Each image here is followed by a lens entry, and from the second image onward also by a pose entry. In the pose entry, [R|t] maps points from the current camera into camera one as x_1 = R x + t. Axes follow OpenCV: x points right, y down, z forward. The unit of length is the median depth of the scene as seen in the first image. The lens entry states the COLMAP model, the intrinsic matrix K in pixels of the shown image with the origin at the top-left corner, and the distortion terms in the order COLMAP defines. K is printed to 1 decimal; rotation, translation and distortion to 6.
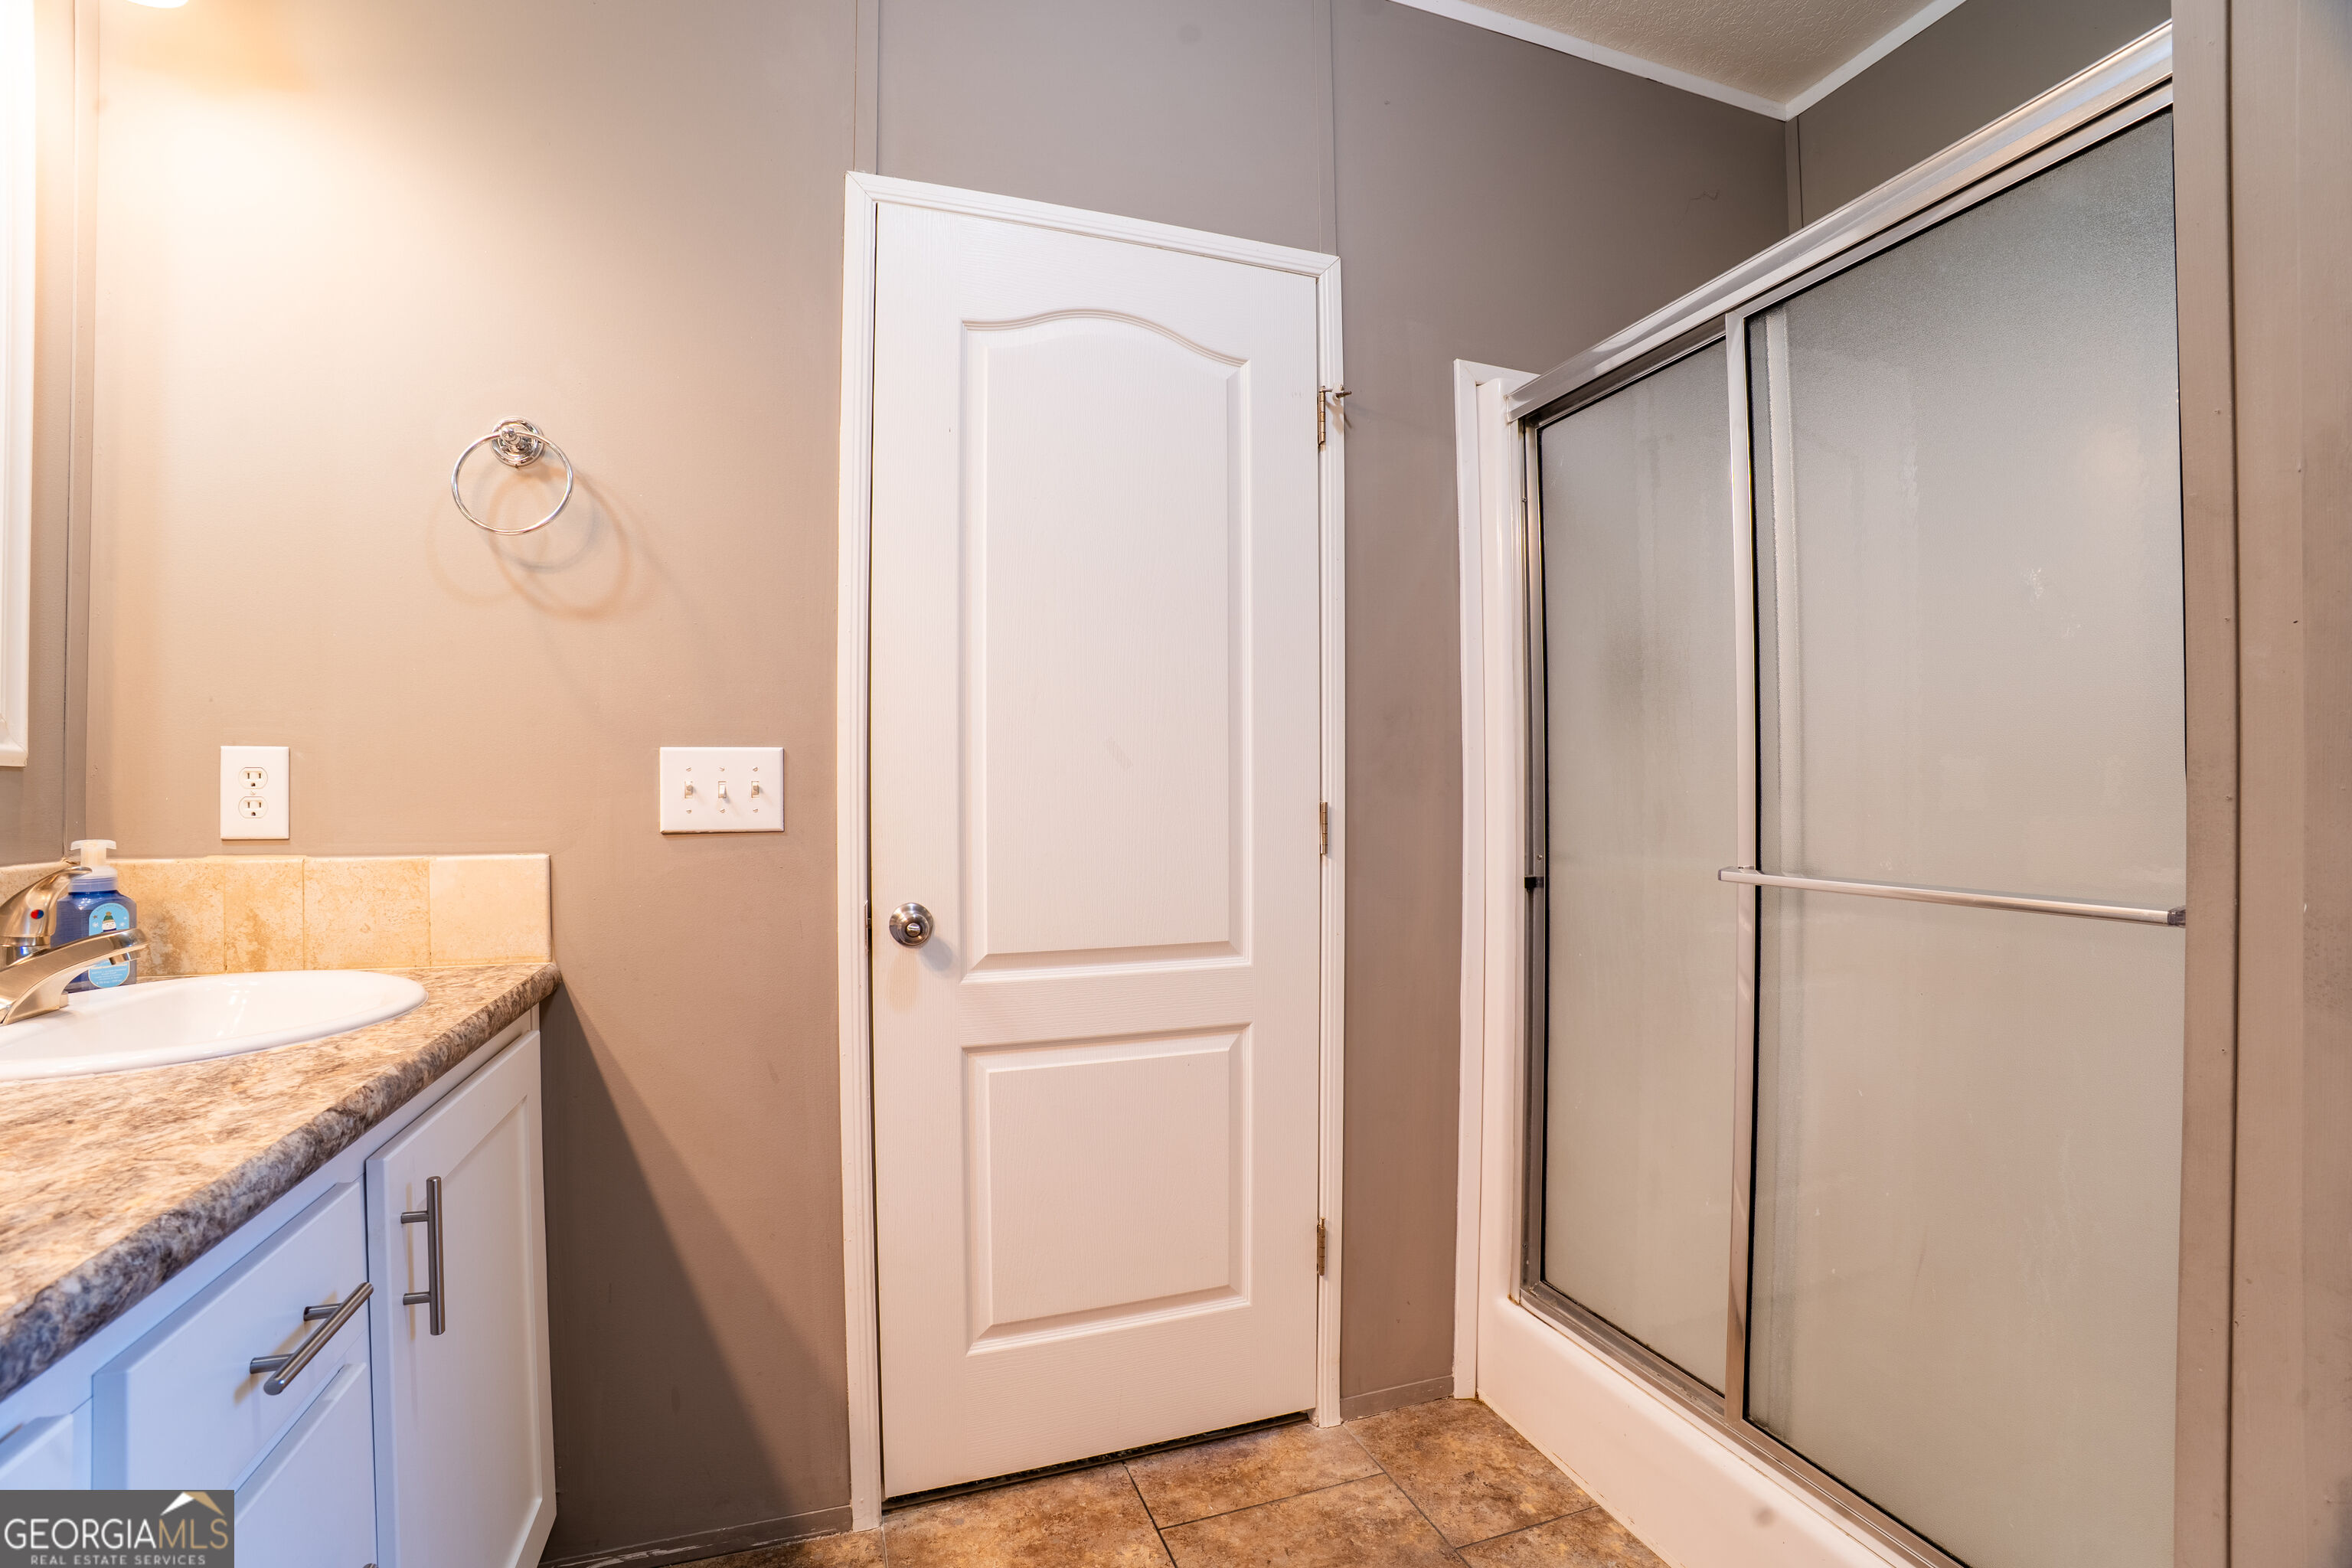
lens RADIAL K [[1069.1, 0, 1181.0], [0, 1069.1, 796.8], [0, 0, 1]] dist [-0.098758, 0.032492]
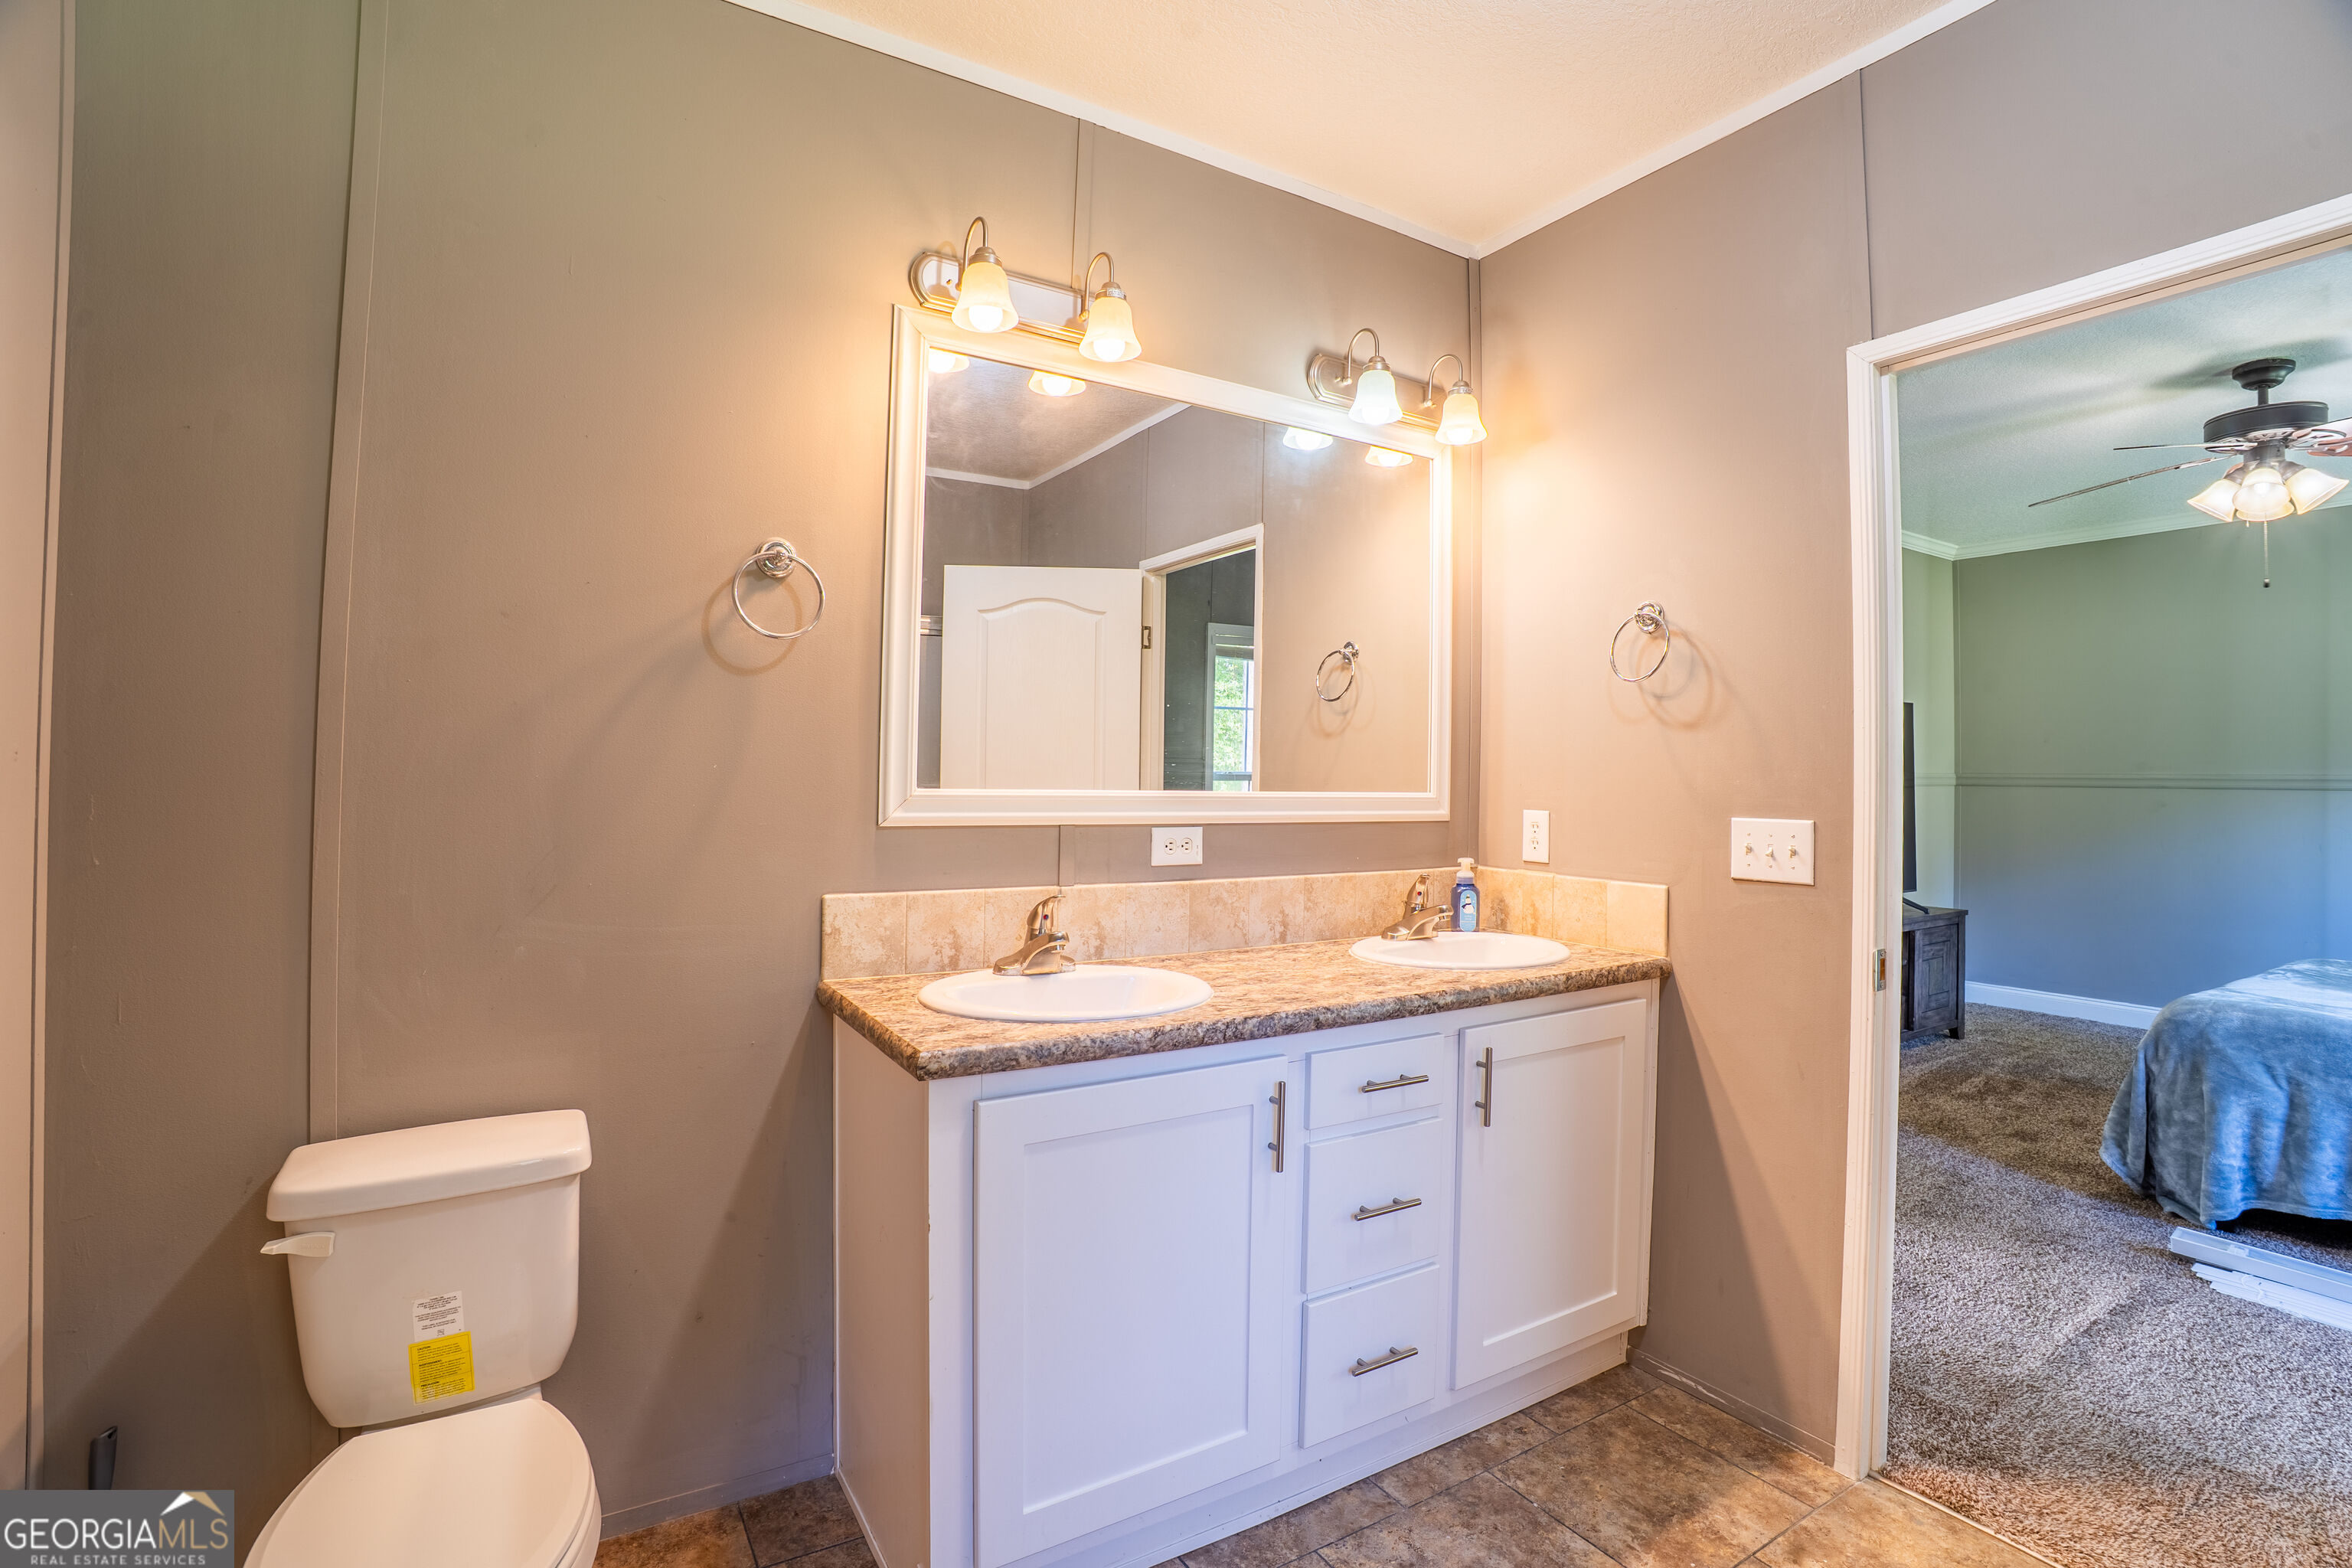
lens RADIAL K [[1069.1, 0, 1181.0], [0, 1069.1, 796.8], [0, 0, 1]] dist [-0.098758, 0.032492]
pose [[0.210329, 0.021125, -0.977402, 0.741725], [-0.017652, 0.999686, 0.017808, -0.090770], [0.977471, 0.013507, 0.210636, -0.018691]]
